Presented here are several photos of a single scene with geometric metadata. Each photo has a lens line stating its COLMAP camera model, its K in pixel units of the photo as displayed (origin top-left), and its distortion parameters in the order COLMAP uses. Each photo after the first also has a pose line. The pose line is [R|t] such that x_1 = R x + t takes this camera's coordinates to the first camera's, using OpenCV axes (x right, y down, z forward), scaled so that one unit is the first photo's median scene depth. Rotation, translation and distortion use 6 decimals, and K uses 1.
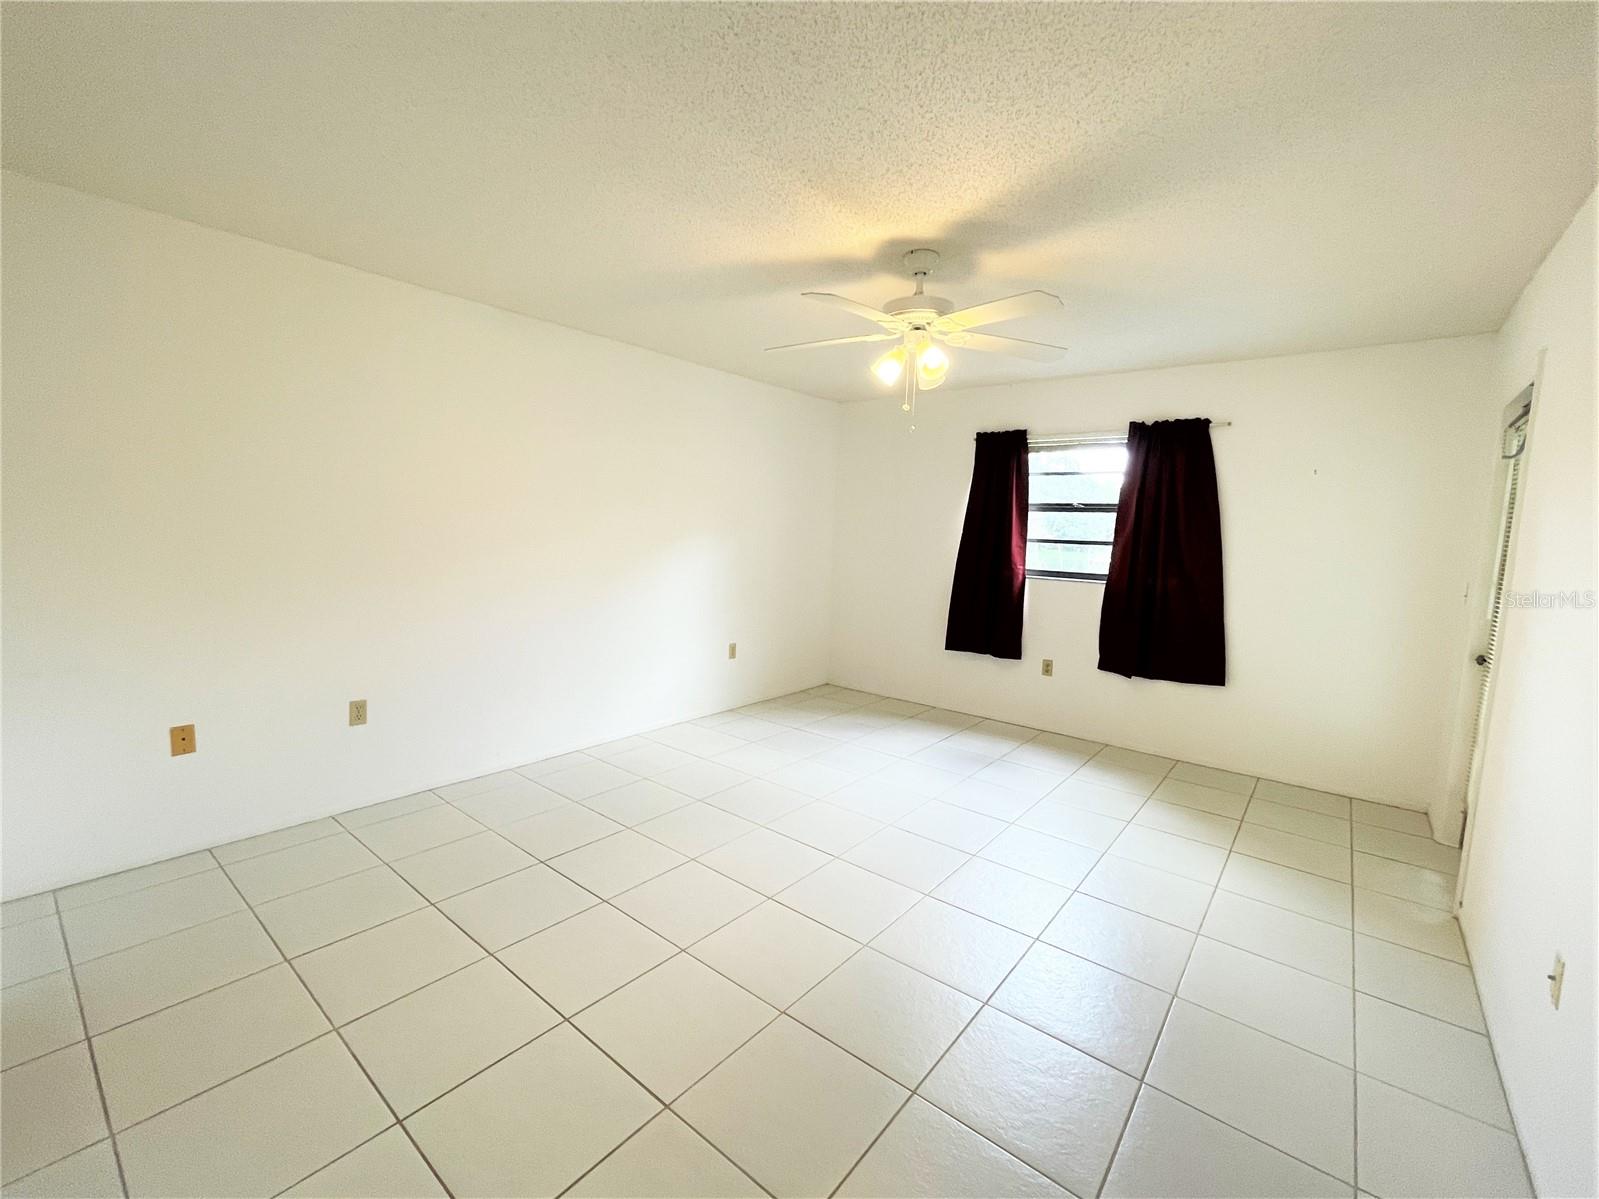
lens RADIAL K [[673.9, 0, 789.7], [0, 673.9, 595.0], [0, 0, 1]] dist [-0.004507, -0.000522]
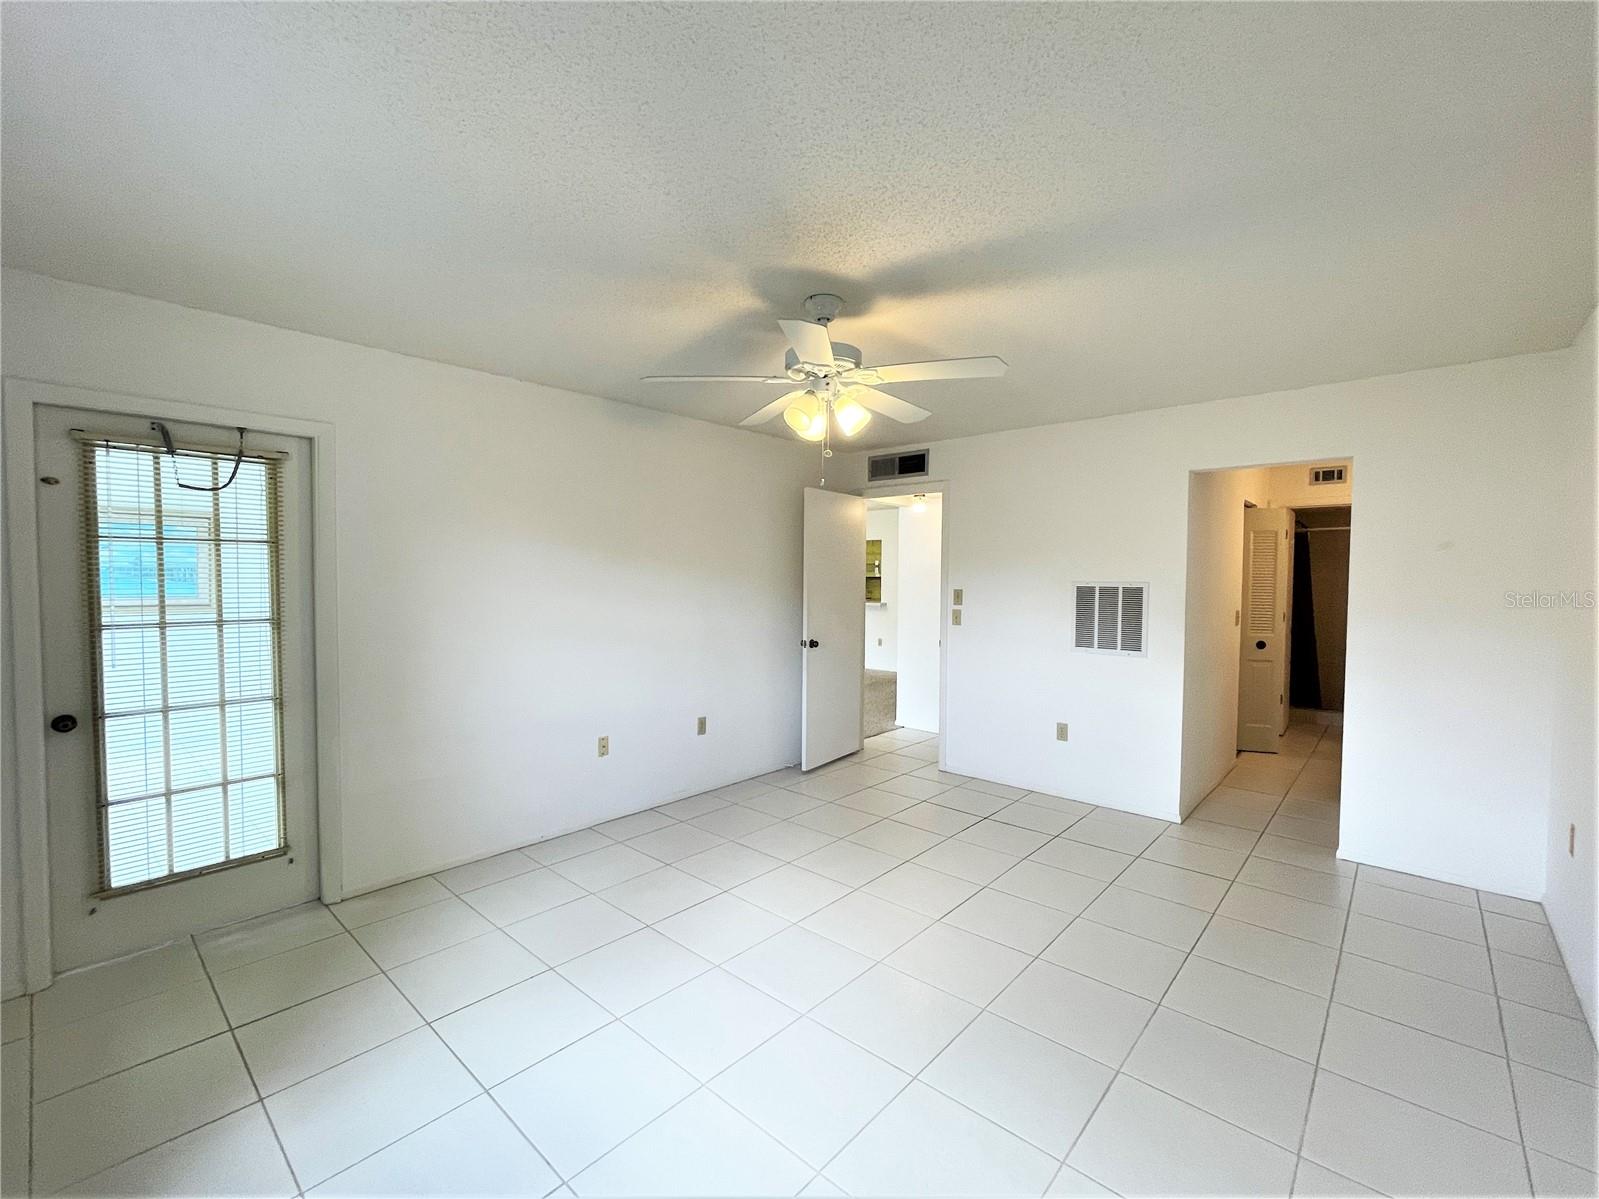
lens RADIAL K [[673.9, 0, 789.7], [0, 673.9, 595.0], [0, 0, 1]] dist [-0.004507, -0.000522]
pose [[-0.998448, -0.036805, 0.041791, 0.101179], [-0.031241, 0.991440, 0.126767, -0.113088], [-0.046099, 0.125265, -0.991052, 1.101699]]
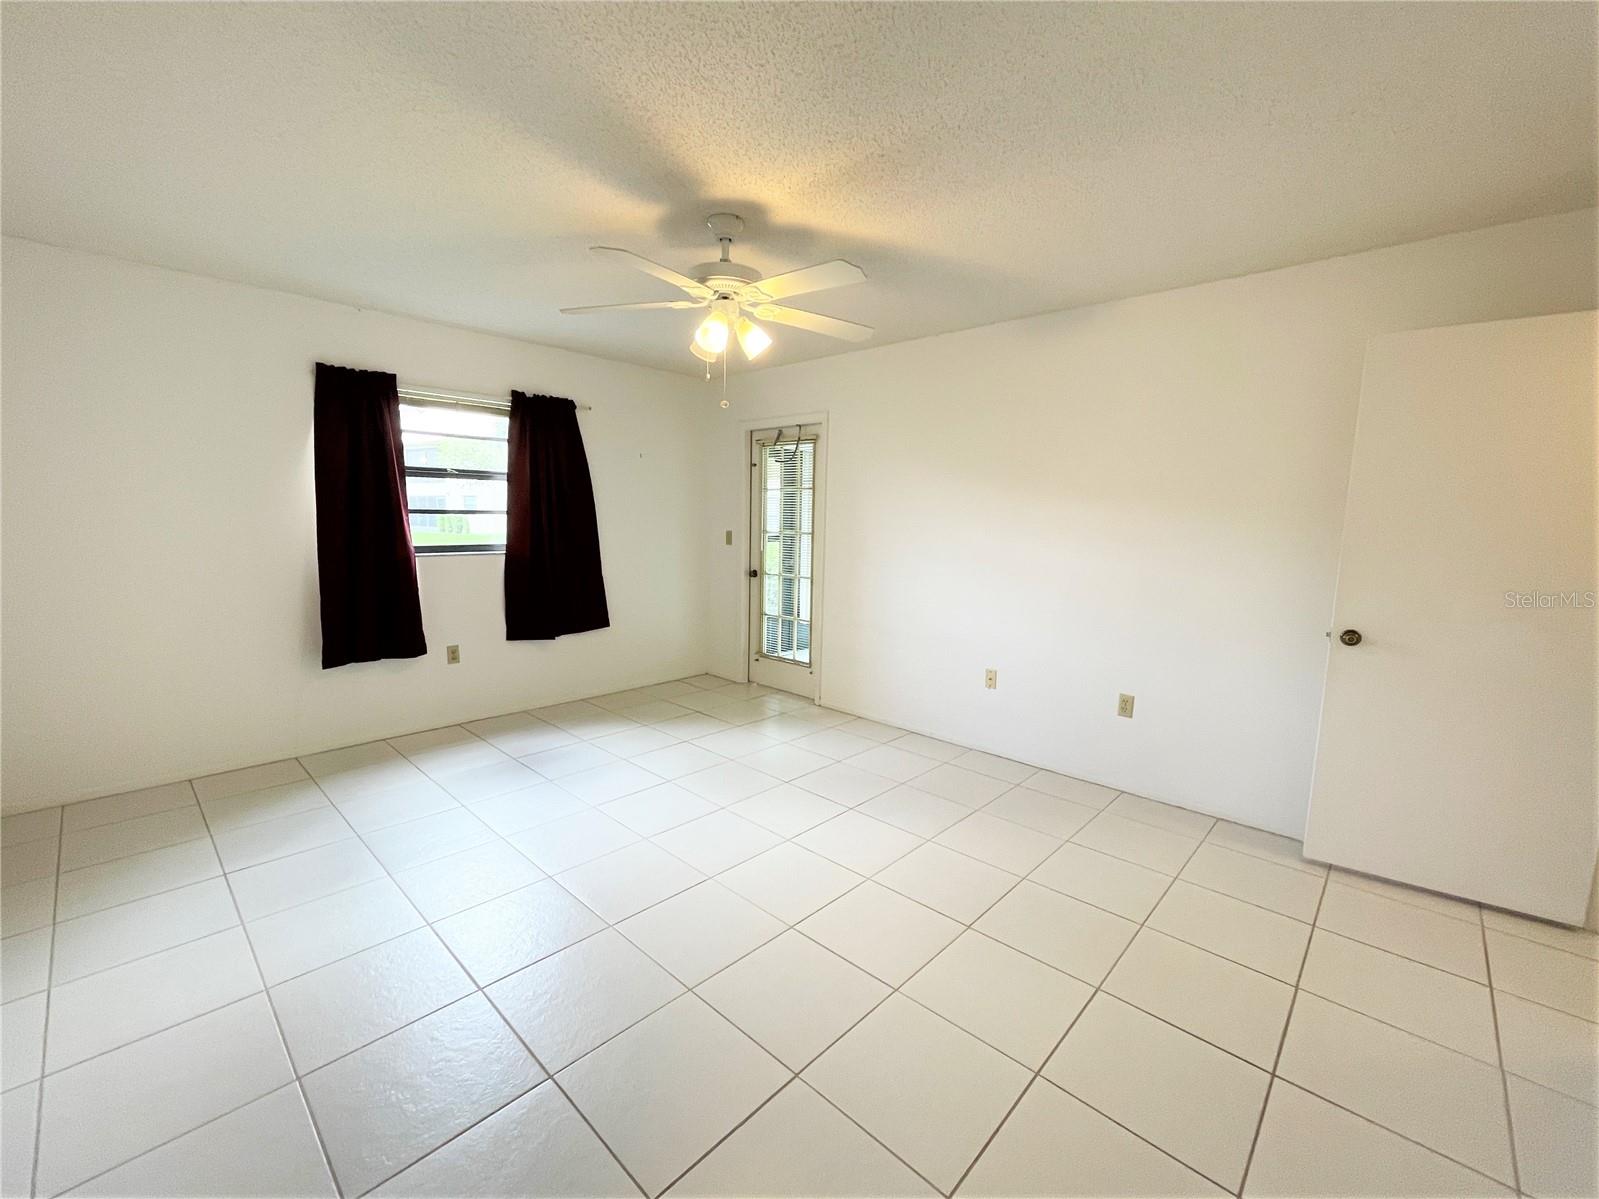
lens RADIAL K [[673.9, 0, 789.7], [0, 673.9, 595.0], [0, 0, 1]] dist [-0.004507, -0.000522]
pose [[0.064362, -0.155301, 0.985768, -0.462309], [0.085610, 0.985034, 0.149595, -0.065851], [-0.994248, 0.074764, 0.076694, 0.493966]]
